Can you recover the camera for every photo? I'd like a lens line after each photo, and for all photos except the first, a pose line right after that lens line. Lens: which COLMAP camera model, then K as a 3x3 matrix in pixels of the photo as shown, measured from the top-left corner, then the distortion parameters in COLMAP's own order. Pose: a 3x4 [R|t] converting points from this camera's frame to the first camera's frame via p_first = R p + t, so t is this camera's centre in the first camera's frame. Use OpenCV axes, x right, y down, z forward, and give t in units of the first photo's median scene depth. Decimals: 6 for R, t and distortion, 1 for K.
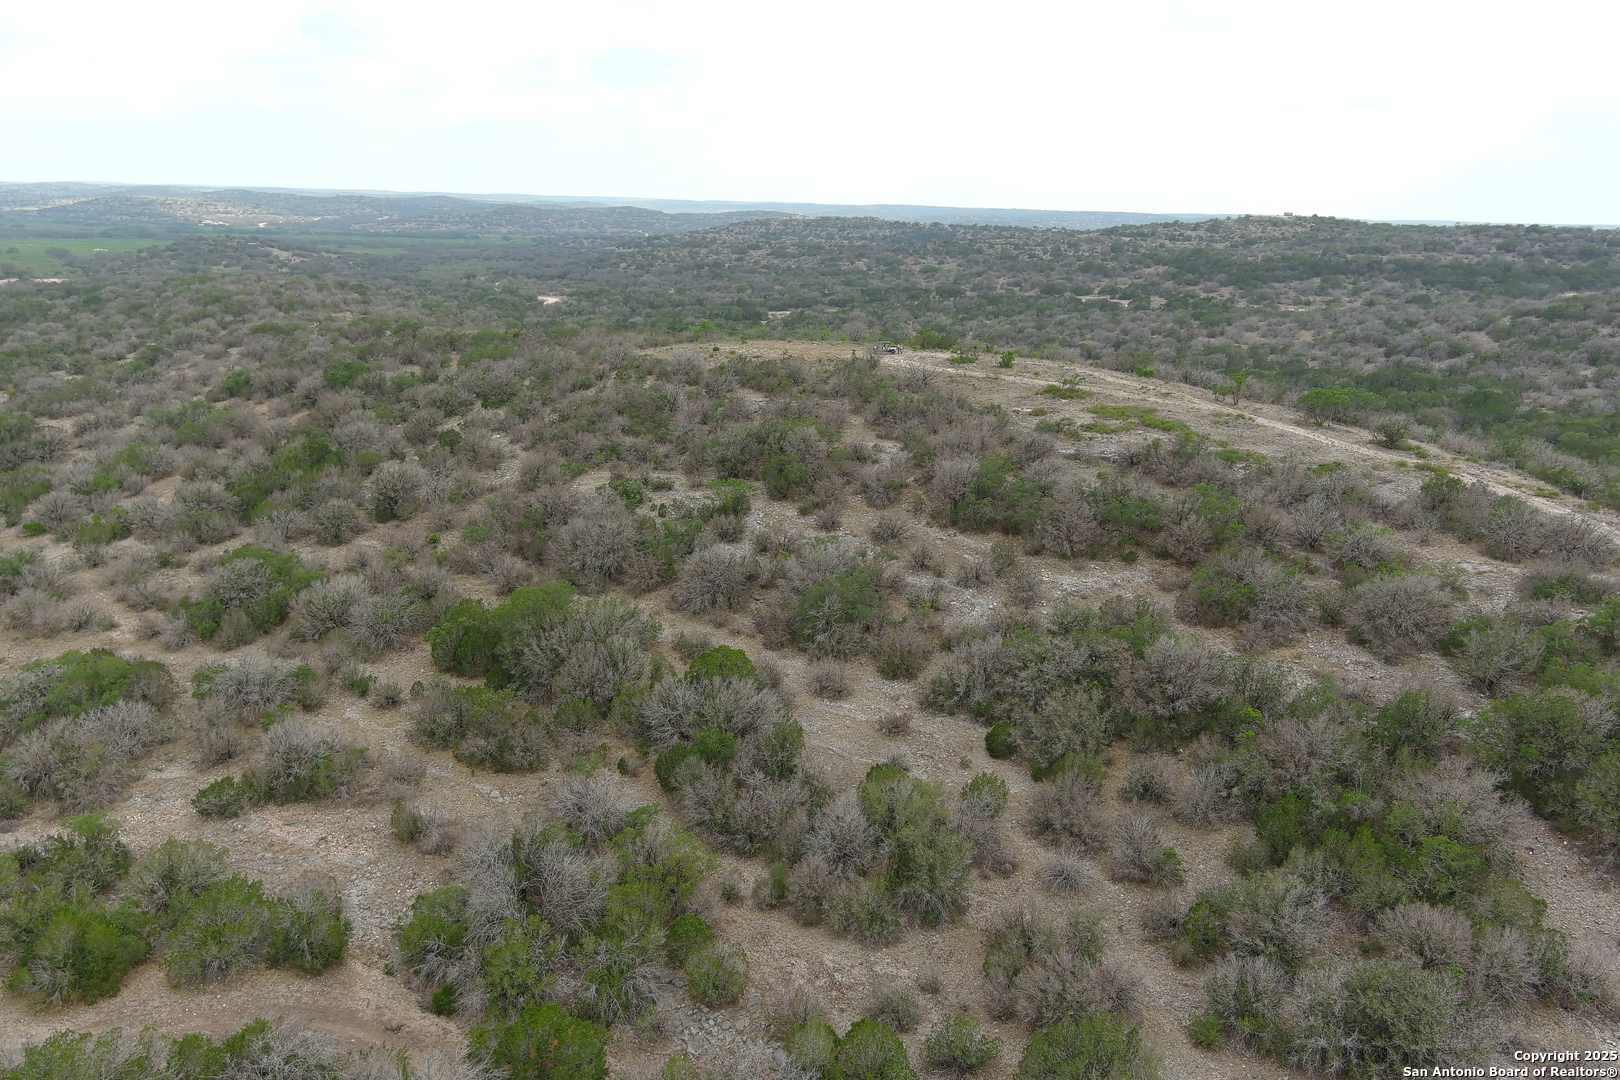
lens RADIAL K [[1271.7, 0, 812.3], [0, 1271.7, 535.7], [0, 0, 1]] dist [0.044335, -0.035321]
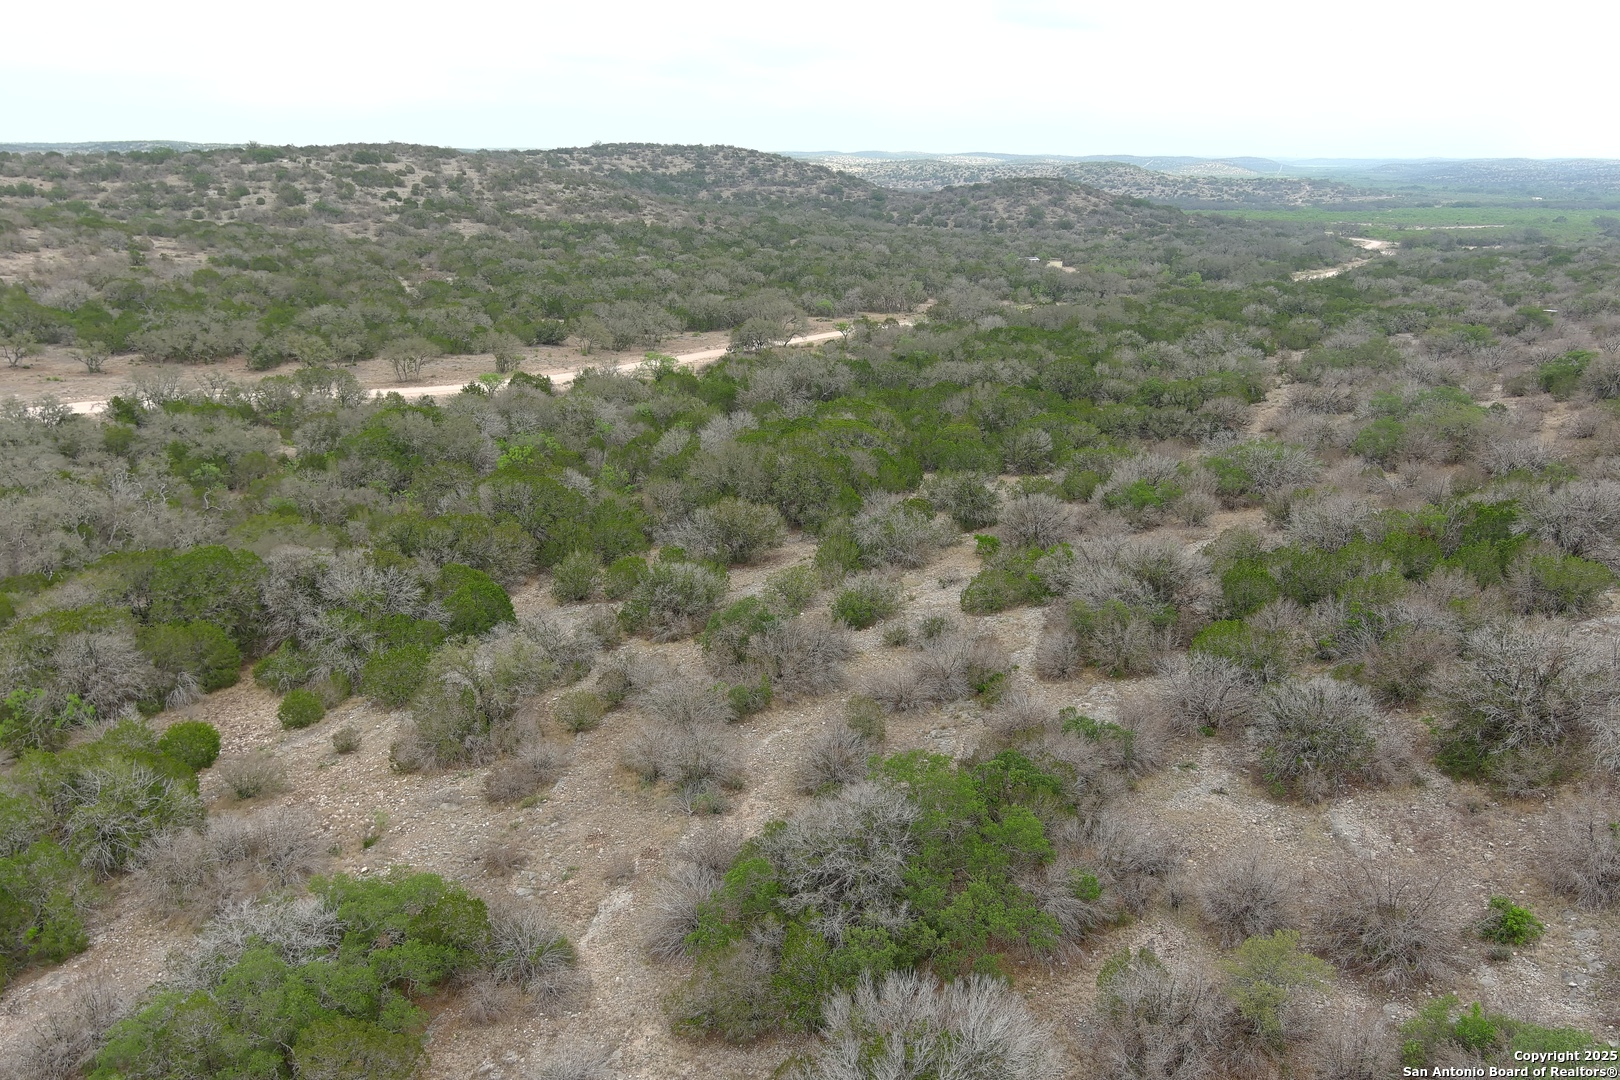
lens RADIAL K [[1271.7, 0, 811.5], [0, 1271.7, 528.9], [0, 0, 1]] dist [0.044335, -0.035321]
pose [[0.465246, 0.234882, -0.853450, -0.113991], [-0.227594, 0.963480, 0.141094, -0.073799], [0.855422, 0.128597, 0.501713, 0.571512]]
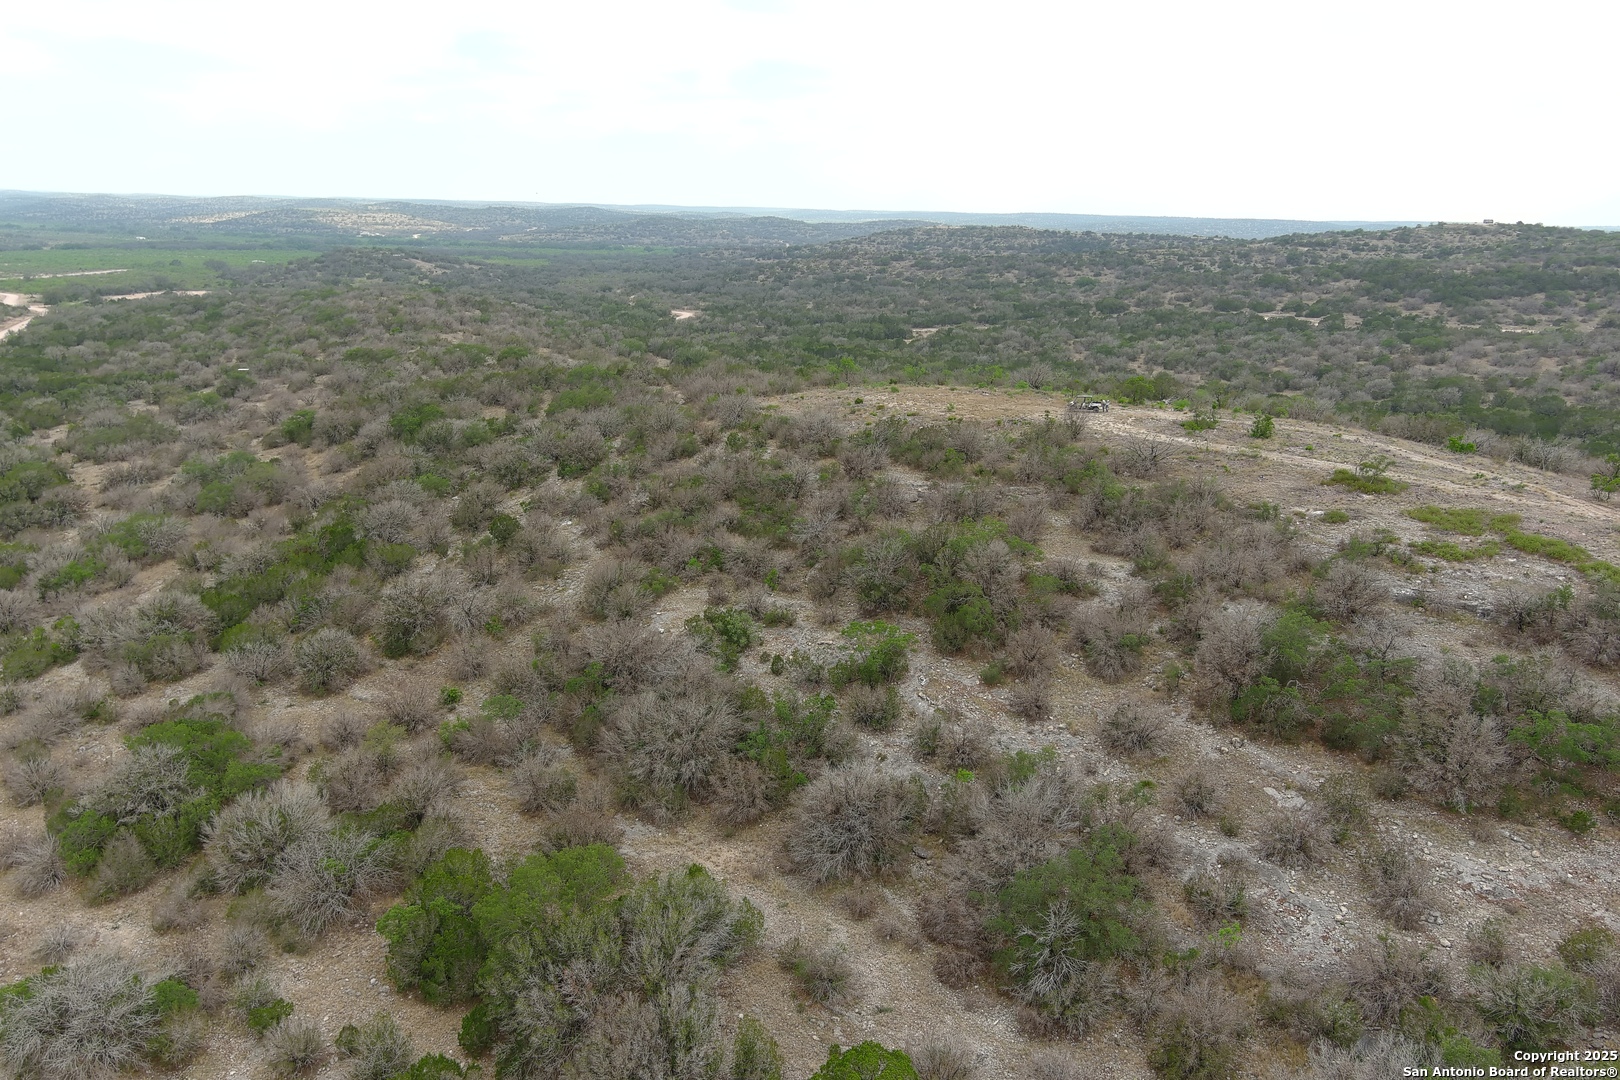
lens RADIAL K [[1271.7, 0, 806.2], [0, 1271.7, 537.7], [0, 0, 1]] dist [0.044335, -0.035321]
pose [[0.993712, 0.024087, -0.109342, -0.024661], [-0.024665, 0.999688, -0.003934, -0.069802], [0.109213, 0.006606, 0.993996, 0.267258]]
